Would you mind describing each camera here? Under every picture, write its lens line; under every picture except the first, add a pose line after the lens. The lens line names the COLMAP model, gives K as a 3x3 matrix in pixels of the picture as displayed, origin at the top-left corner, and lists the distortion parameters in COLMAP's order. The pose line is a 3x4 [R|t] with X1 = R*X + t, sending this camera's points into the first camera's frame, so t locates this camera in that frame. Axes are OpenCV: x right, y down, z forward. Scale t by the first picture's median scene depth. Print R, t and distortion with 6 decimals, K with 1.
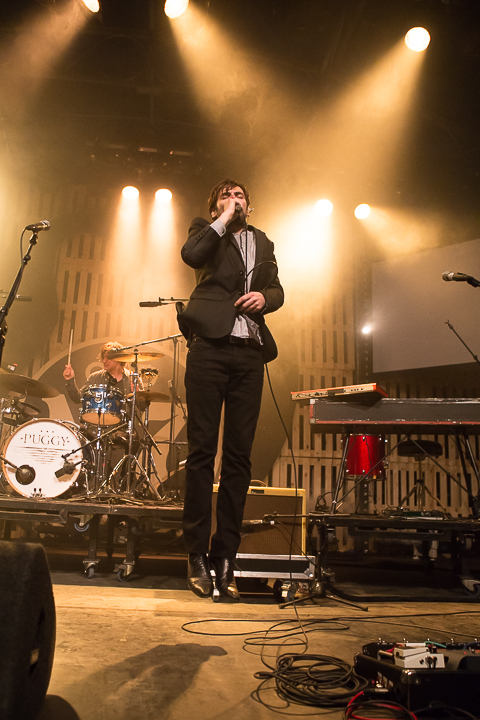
lens RADIAL K [[550.0, 0, 215.4], [0, 550.0, 394.3], [0, 0, 1]] dist [-0.079343, 0.000095]
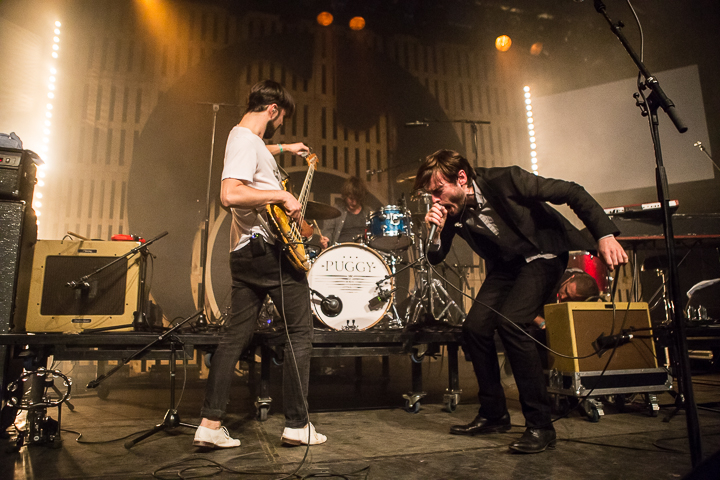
lens RADIAL K [[503.8, 0, 360.0], [0, 503.8, 240.0], [0, 0, 1]] dist [-0.118875, 0.116388]
pose [[0.984237, -0.027664, 0.174678, -0.441087], [0.024850, 0.999524, 0.018272, 0.024719], [-0.175101, -0.013643, 0.984456, 0.173111]]
